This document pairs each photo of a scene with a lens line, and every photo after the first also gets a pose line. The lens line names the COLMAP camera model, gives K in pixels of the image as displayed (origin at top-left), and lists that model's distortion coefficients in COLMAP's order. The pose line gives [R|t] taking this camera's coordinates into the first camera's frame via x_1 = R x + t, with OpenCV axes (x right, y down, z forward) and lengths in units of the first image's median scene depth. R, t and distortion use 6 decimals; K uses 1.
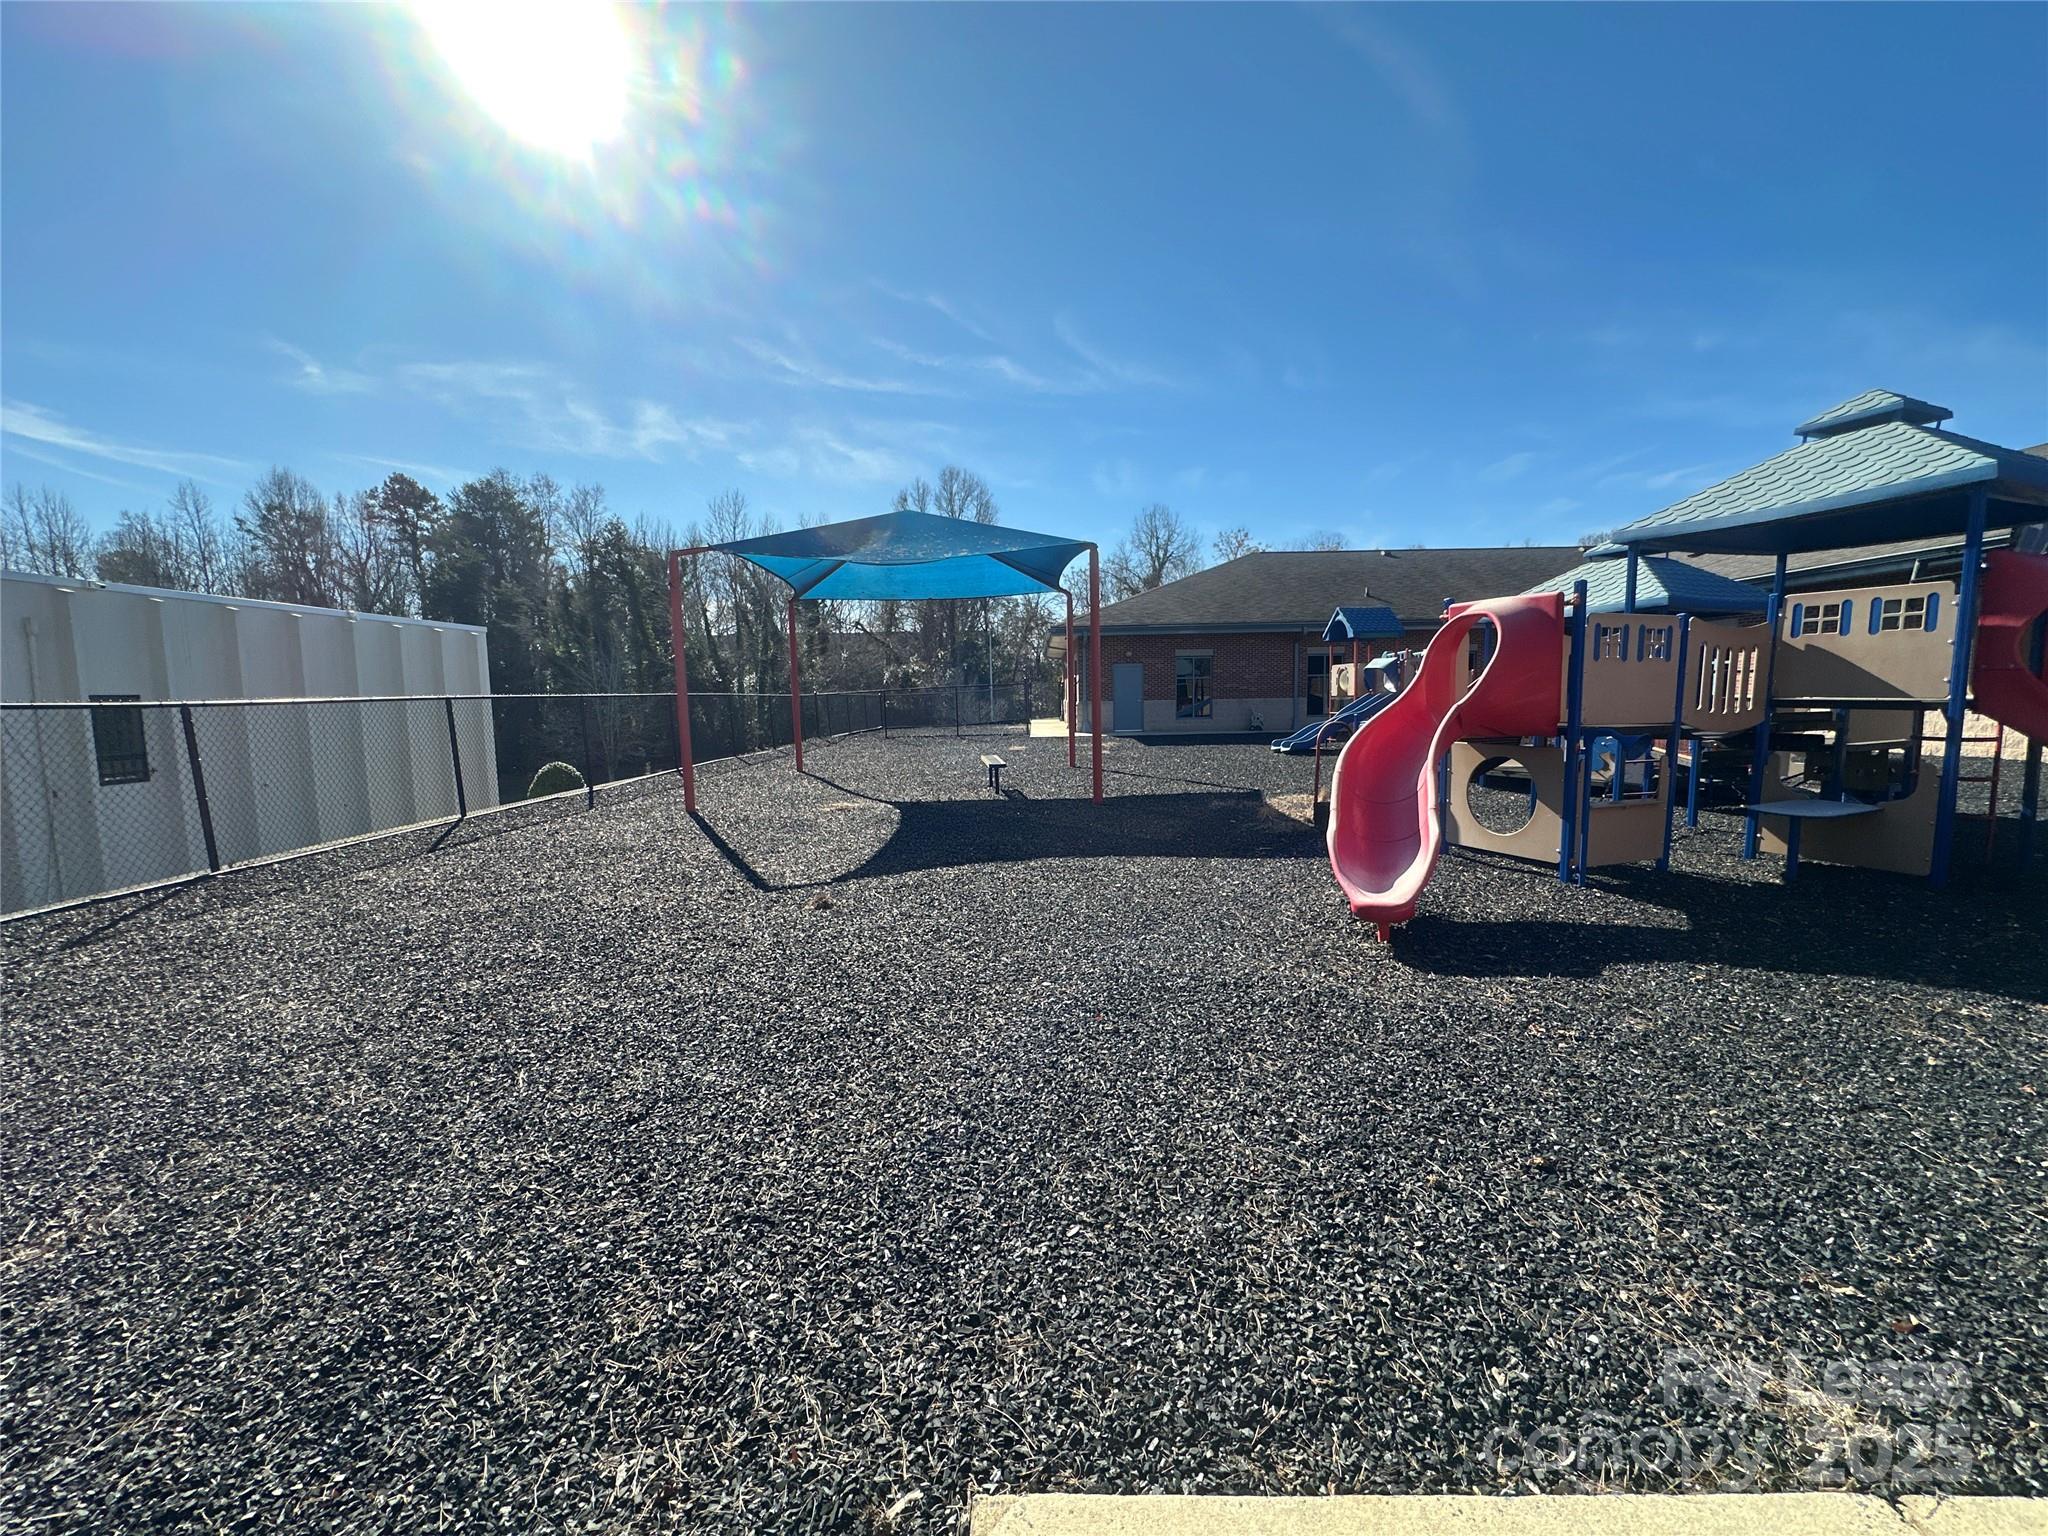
lens RADIAL K [[809.7, 0, 1031.0], [0, 809.7, 766.0], [0, 0, 1]] dist [-0.002629, 0.000017]
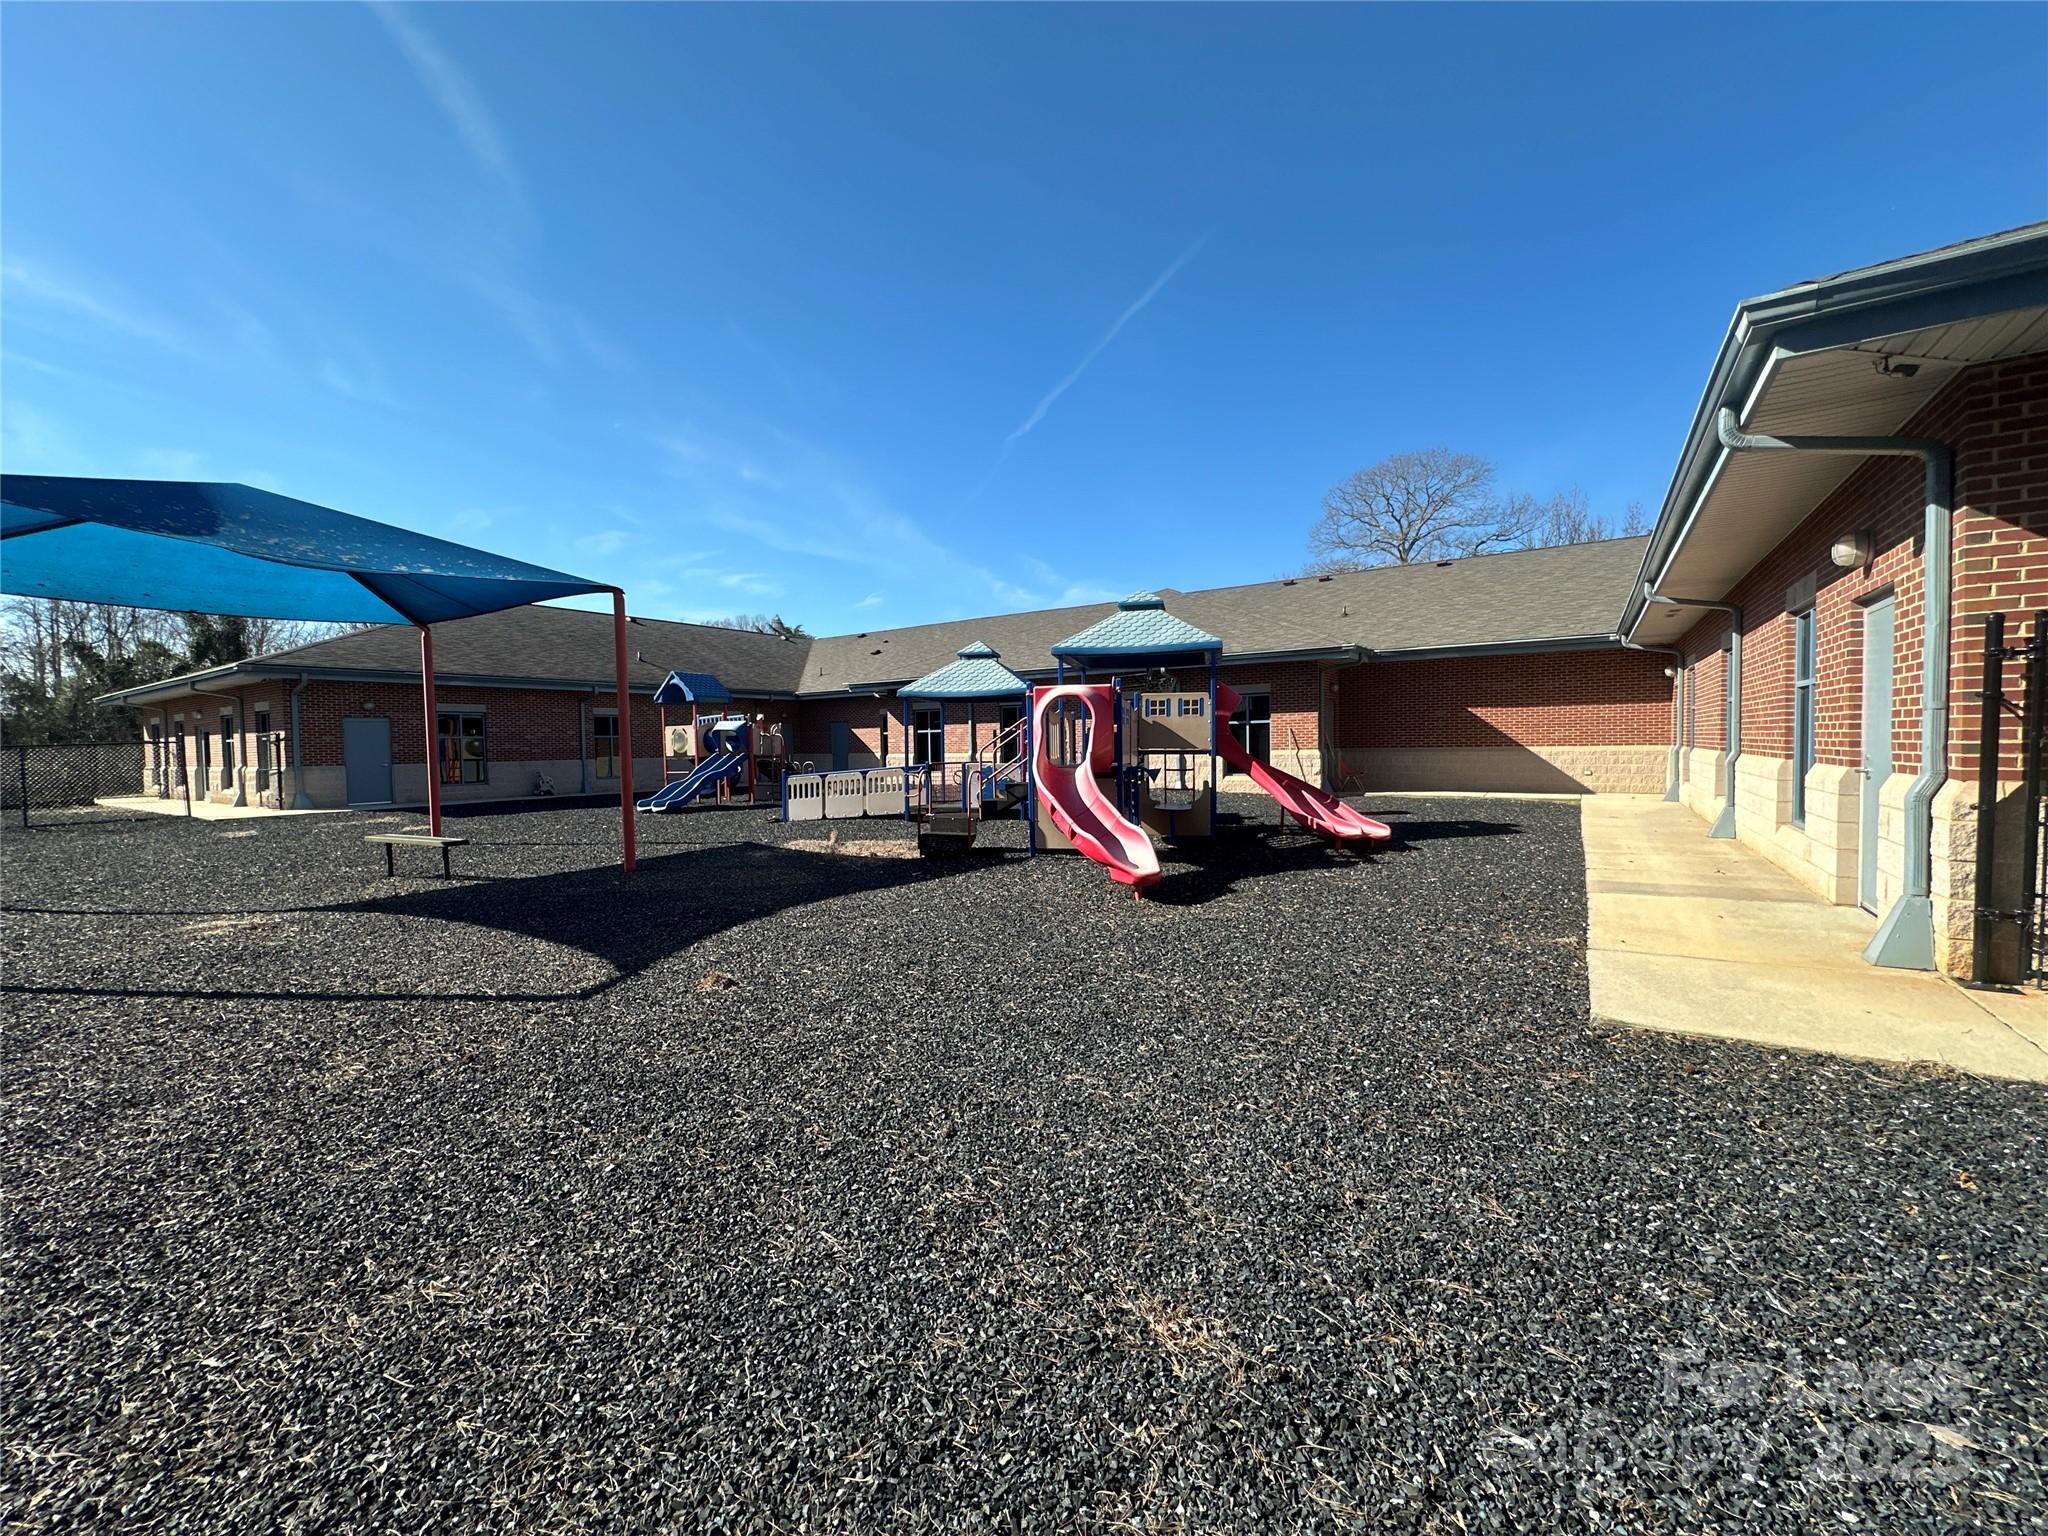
lens RADIAL K [[817.9, 0, 1019.4], [0, 817.9, 765.4], [0, 0, 1]] dist [-0.002038, 0.000781]
pose [[0.563664, -0.012992, 0.825902, -0.751589], [0.080552, 0.995975, -0.039308, 0.000944], [-0.822067, 0.088684, 0.562441, 0.198462]]
